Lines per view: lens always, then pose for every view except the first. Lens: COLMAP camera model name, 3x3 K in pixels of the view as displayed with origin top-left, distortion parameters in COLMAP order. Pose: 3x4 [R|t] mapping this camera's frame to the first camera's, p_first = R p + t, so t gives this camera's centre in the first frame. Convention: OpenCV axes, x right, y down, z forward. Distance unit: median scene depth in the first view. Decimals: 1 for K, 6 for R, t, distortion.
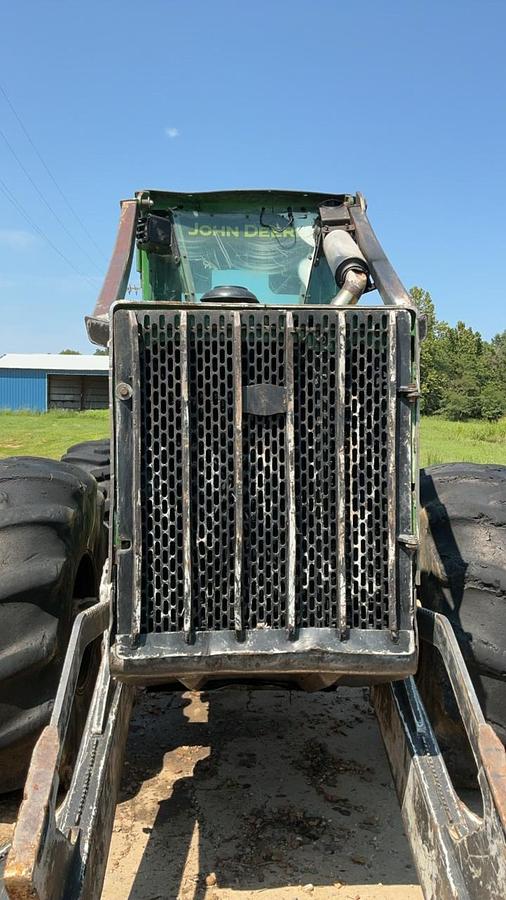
lens RADIAL K [[712.9, 0, 249.7], [0, 712.9, 450.4], [0, 0, 1]] dist [0.103743, -0.193482]
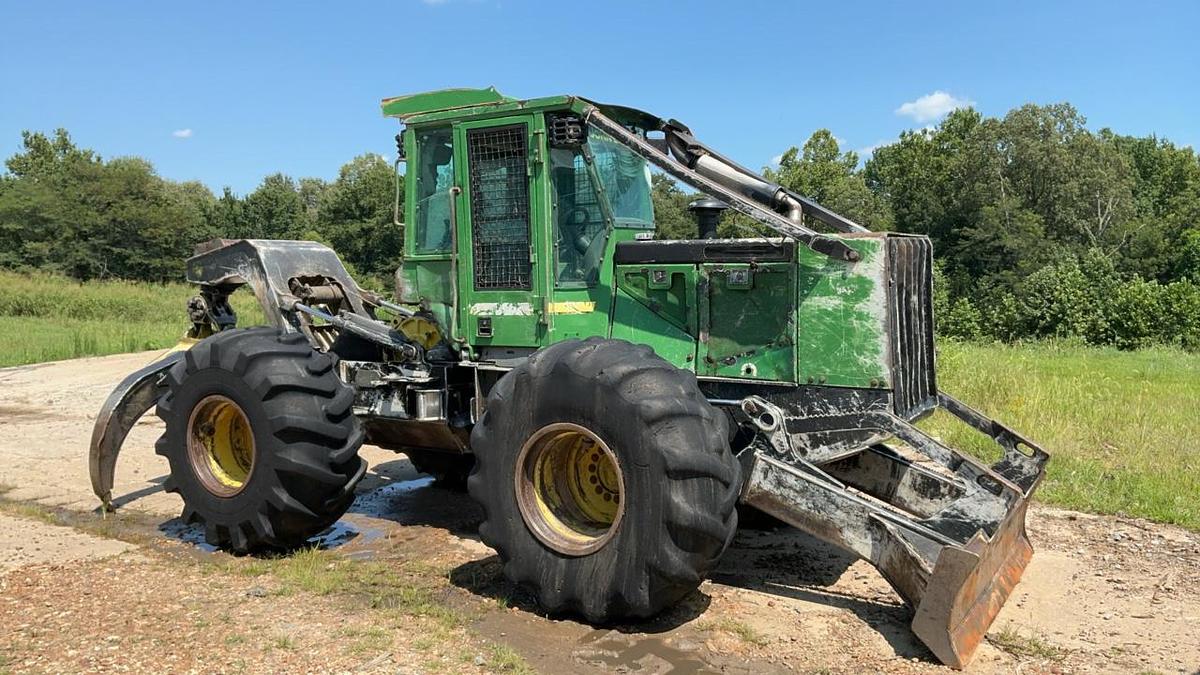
lens RADIAL K [[950.5, 0, 607.1], [0, 950.5, 342.9], [0, 0, 1]] dist [0.103743, -0.193482]
pose [[0.550863, -0.081160, 0.830640, -2.554556], [0.058041, 0.996576, 0.058881, -0.112052], [-0.832575, 0.015776, 0.553687, 0.259463]]
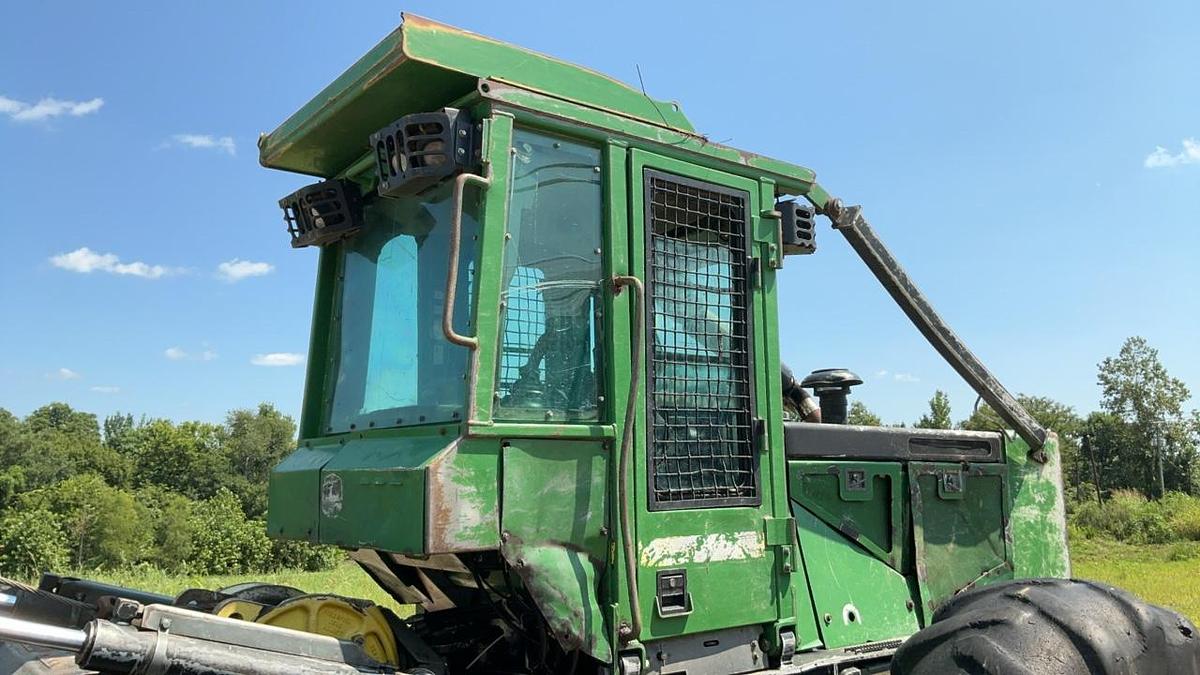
lens RADIAL K [[950.5, 0, 596.7], [0, 950.5, 330.6], [0, 0, 1]] dist [0.103743, -0.193482]
pose [[-0.587287, 0.121715, 0.800175, -1.354006], [0.041632, 0.991862, -0.120317, -0.214634], [-0.808307, -0.037348, -0.587575, 3.091488]]
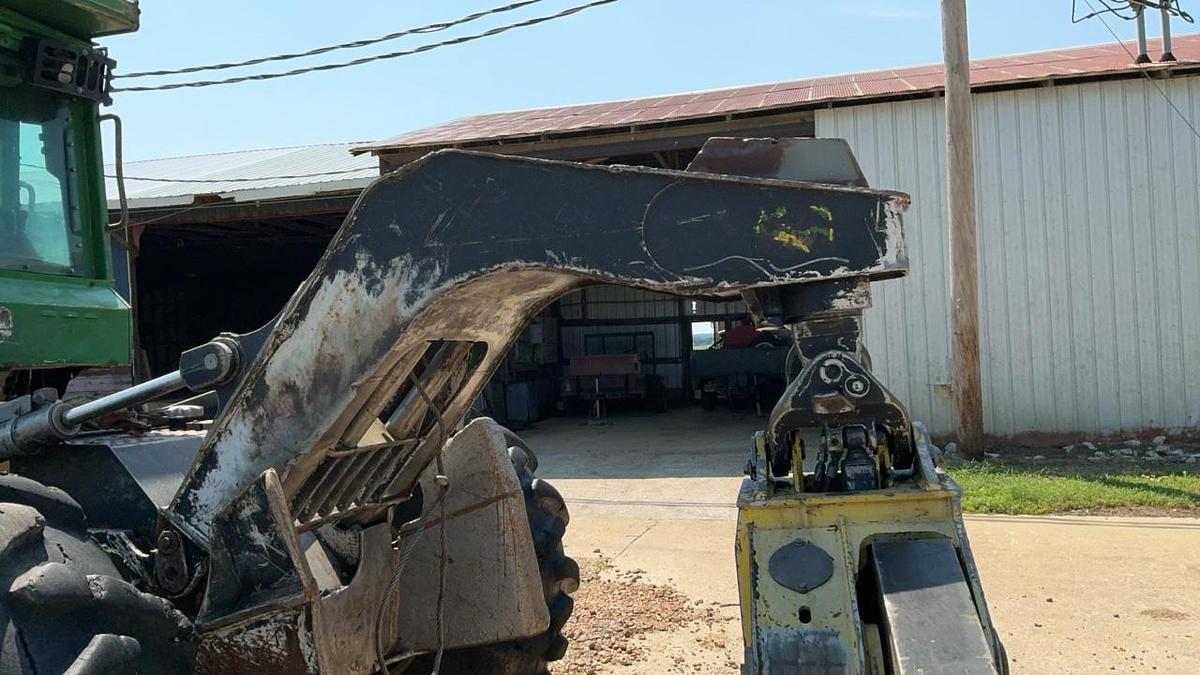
lens RADIAL K [[950.5, 0, 595.2], [0, 950.5, 343.2], [0, 0, 1]] dist [0.103743, -0.193482]
pose [[-0.345958, -0.008904, -0.938208, 1.055057], [-0.017745, 0.999838, -0.002945, -0.143659], [0.938082, 0.015630, -0.346060, 3.982840]]
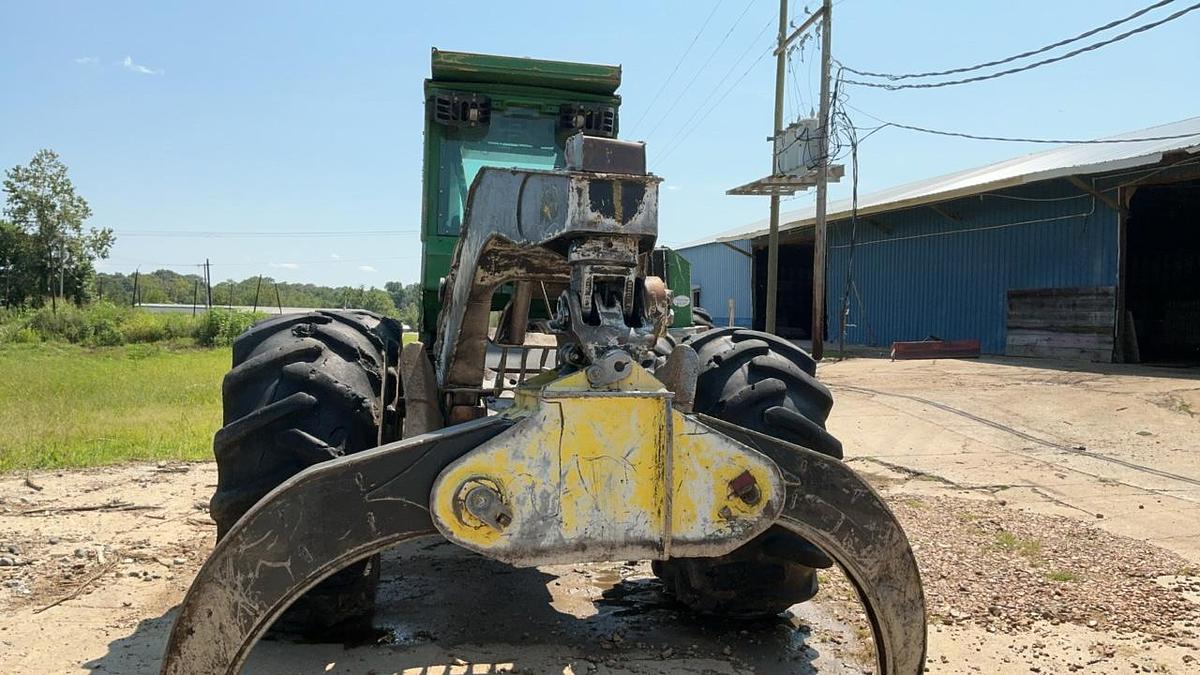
lens RADIAL K [[950.5, 0, 595.0], [0, 950.5, 338.2], [0, 0, 1]] dist [0.103743, -0.193482]
pose [[-0.990613, -0.044209, -0.129353, 0.098151], [-0.054107, 0.995786, 0.074038, -0.180895], [0.125535, 0.080342, -0.988831, 5.330197]]
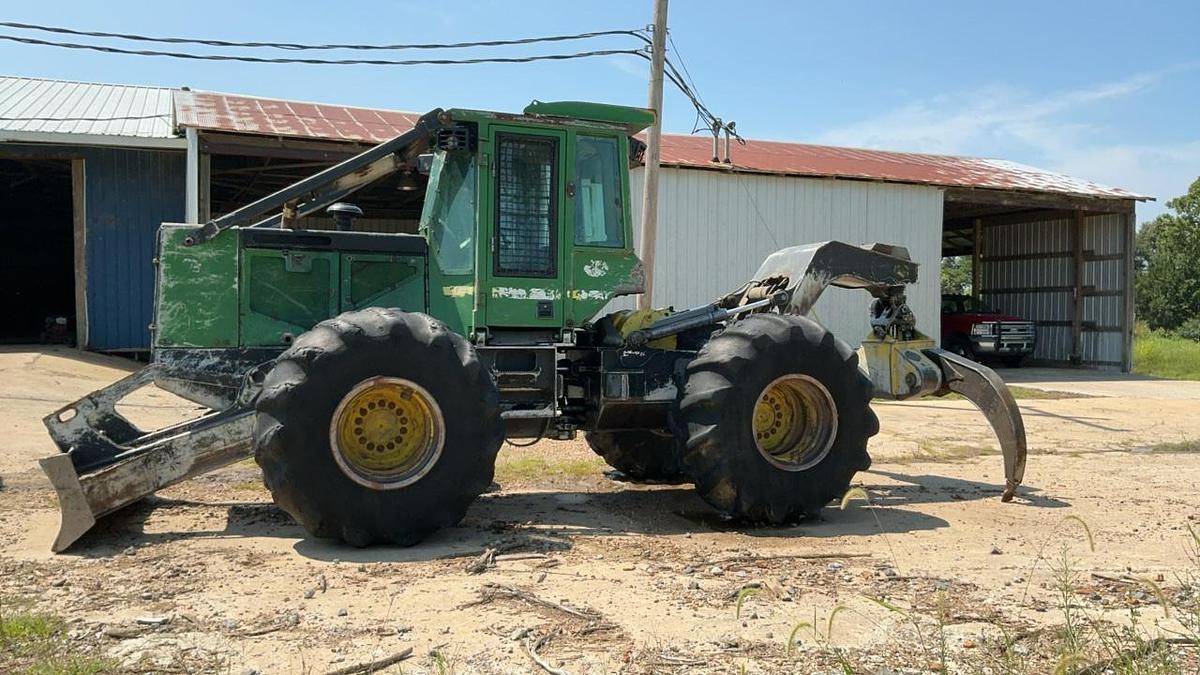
lens RADIAL K [[950.5, 0, 601.9], [0, 950.5, 337.9], [0, 0, 1]] dist [0.103743, -0.193482]
pose [[0.285056, 0.000521, -0.958511, 3.503821], [-0.053016, 0.998478, -0.015224, 0.130630], [0.957043, 0.055156, 0.284650, 1.475238]]
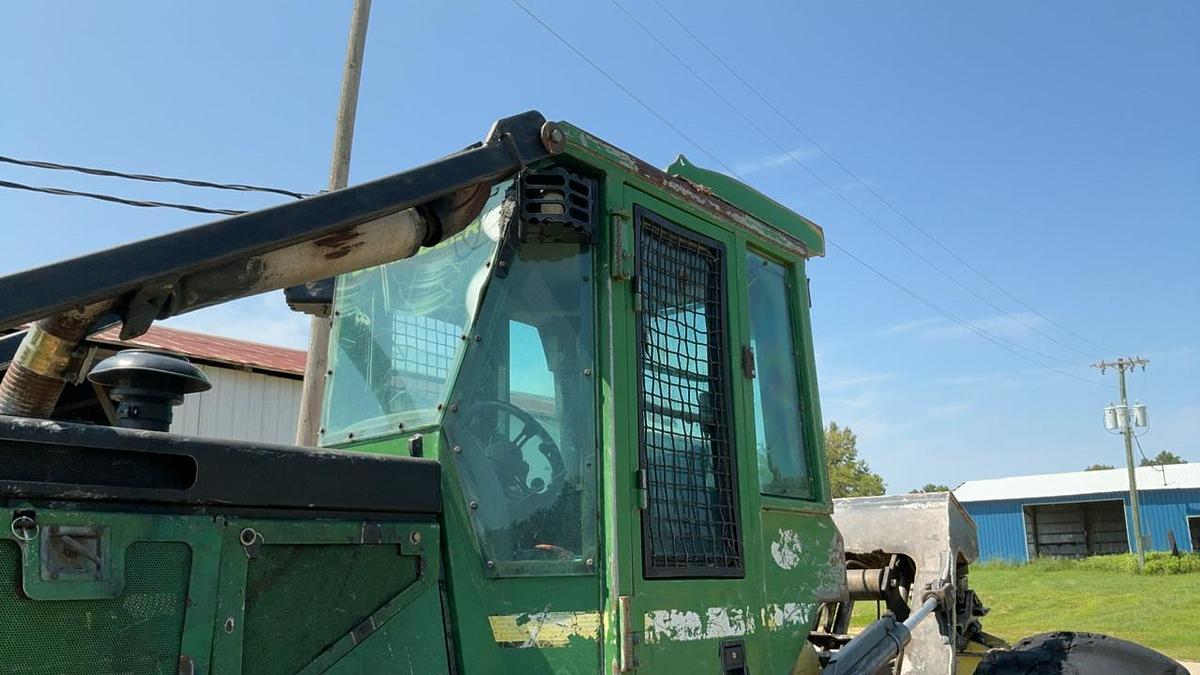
lens RADIAL K [[950.5, 0, 603.4], [0, 950.5, 334.1], [0, 0, 1]] dist [0.103743, -0.193482]
pose [[0.744102, -0.187419, -0.641238, 1.036733], [-0.001882, 0.959251, -0.282551, -0.067933], [0.668063, 0.211453, 0.713427, 1.106087]]
